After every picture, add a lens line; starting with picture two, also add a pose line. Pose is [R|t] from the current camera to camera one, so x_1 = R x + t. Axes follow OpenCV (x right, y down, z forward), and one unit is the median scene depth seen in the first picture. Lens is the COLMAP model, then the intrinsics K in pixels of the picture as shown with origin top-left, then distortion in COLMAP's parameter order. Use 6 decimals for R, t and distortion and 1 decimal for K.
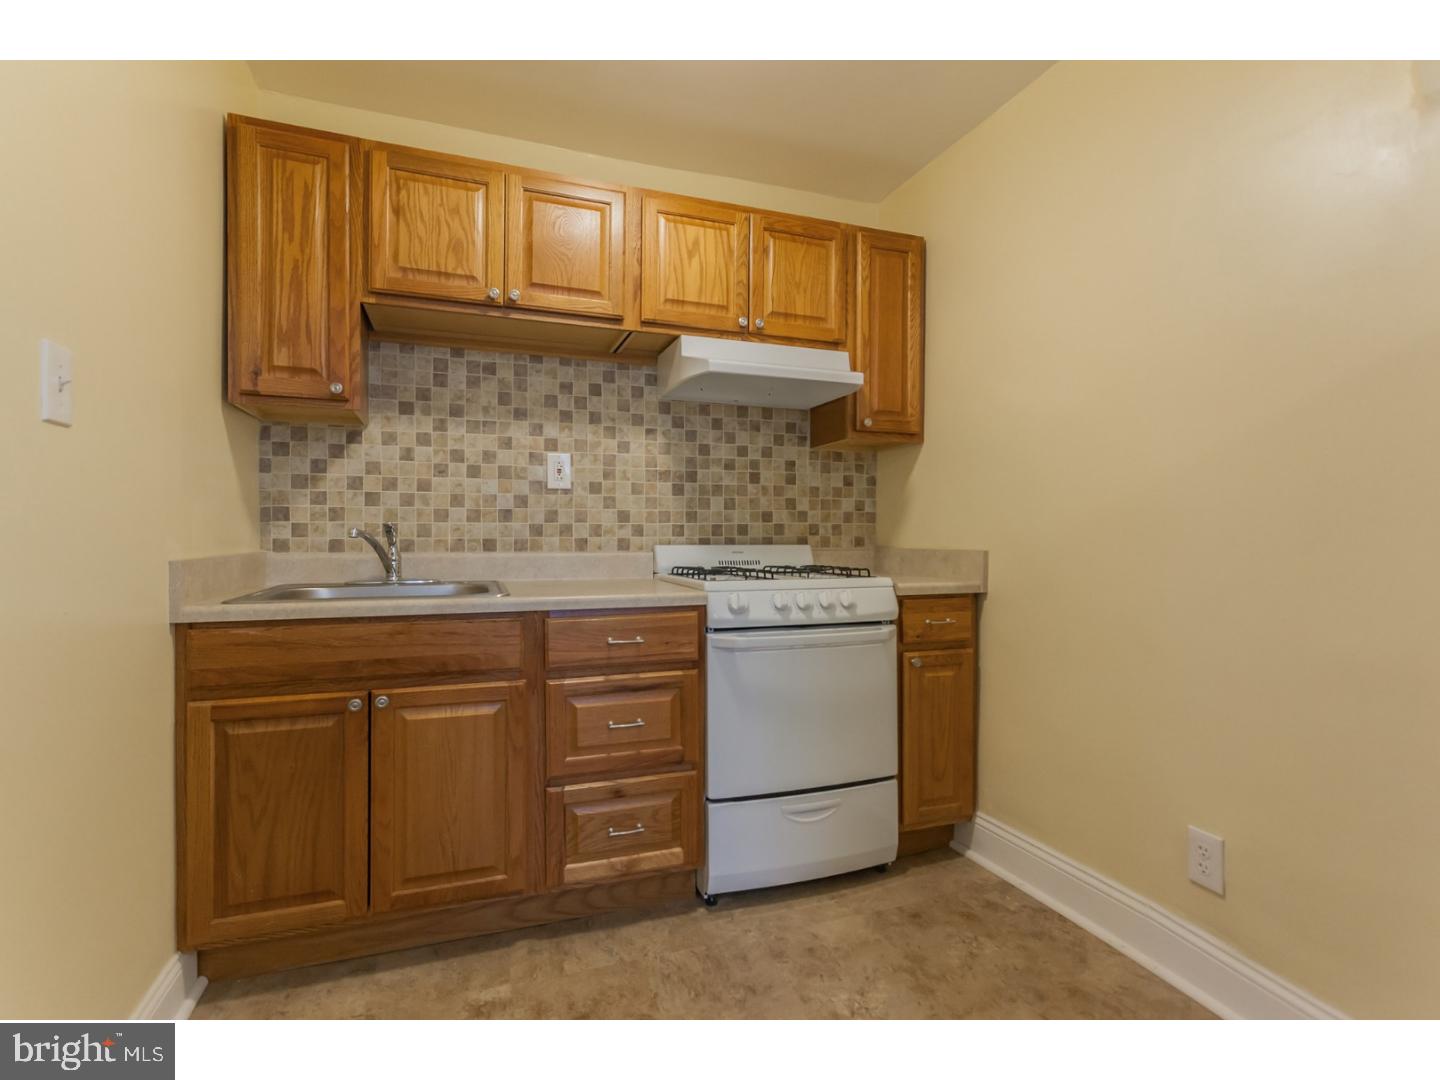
lens RADIAL K [[646.7, 0, 723.8], [0, 646.7, 571.1], [0, 0, 1]] dist [0.005687, 0.000545]
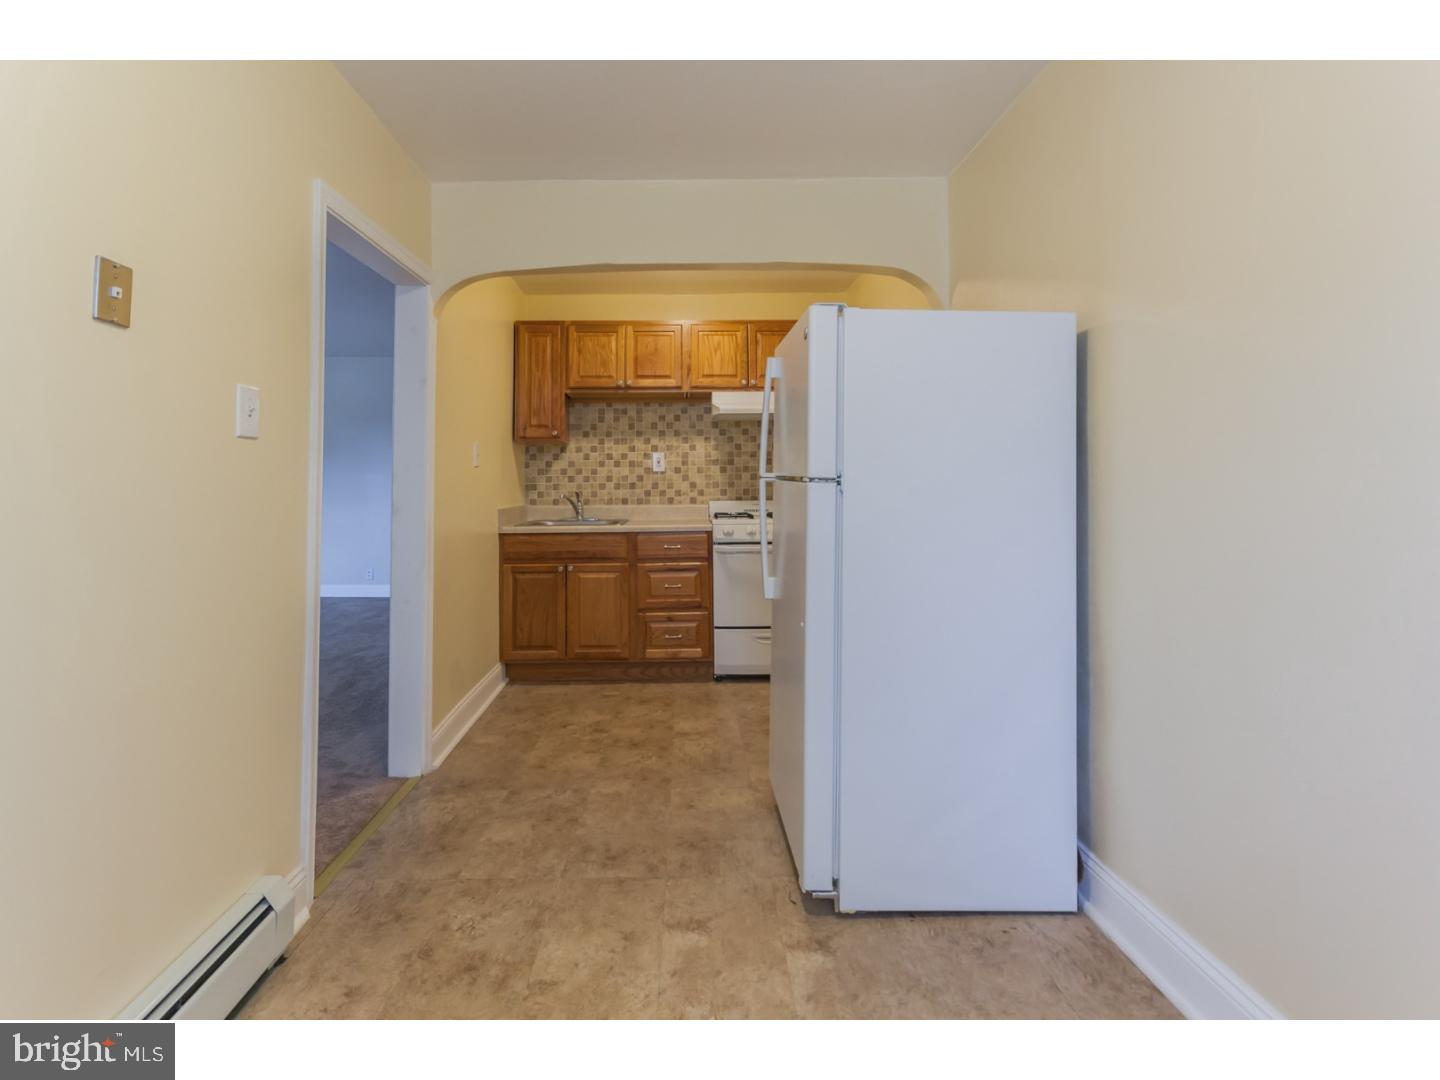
lens RADIAL K [[676.0, 0, 716.4], [0, 676.0, 533.9], [0, 0, 1]] dist [0.009341, 0.000512]
pose [[0.947763, 0.011978, -0.318750, 0.594554], [-0.005750, 0.999774, 0.020473, 0.015776], [0.318923, -0.017571, 0.947618, -0.912244]]
